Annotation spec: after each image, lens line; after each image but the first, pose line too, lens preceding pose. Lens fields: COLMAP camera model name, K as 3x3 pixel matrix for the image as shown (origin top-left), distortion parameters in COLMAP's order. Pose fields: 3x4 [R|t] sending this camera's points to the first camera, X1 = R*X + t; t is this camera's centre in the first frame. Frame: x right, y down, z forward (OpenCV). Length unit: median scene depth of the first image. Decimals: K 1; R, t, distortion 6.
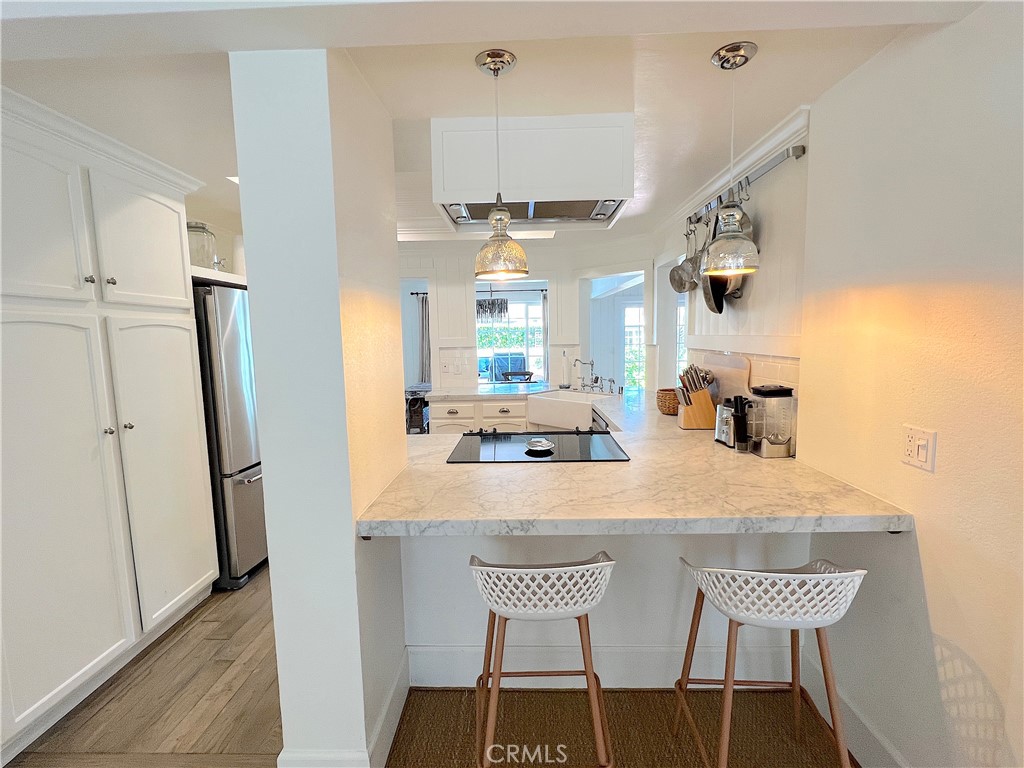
lens RADIAL K [[470.5, 0, 512.0], [0, 470.5, 384.0], [0, 0, 1]] dist [0.000005, -0.000050]
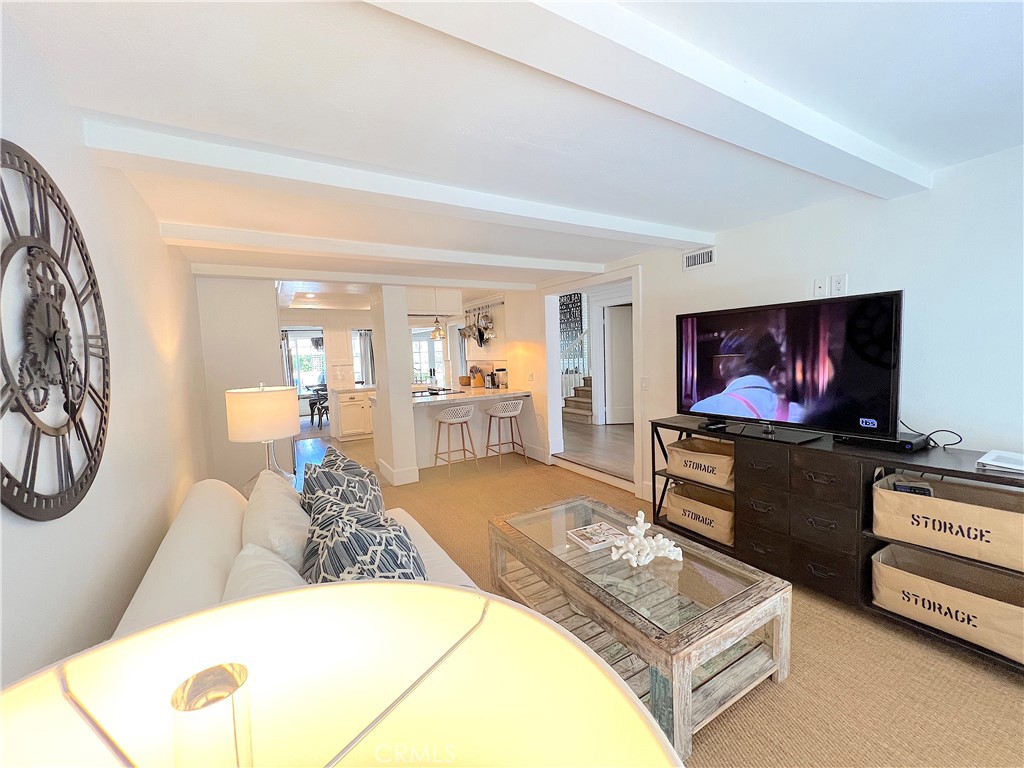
lens RADIAL K [[410.3, 0, 512.0], [0, 410.3, 384.0], [0, 0, 1]] dist [0.002012, -0.002642]
pose [[0.835908, -0.049827, 0.546603, -0.987471], [0.076021, 0.996783, -0.025393, 0.190521], [-0.543579, 0.062780, 0.837007, -1.496584]]
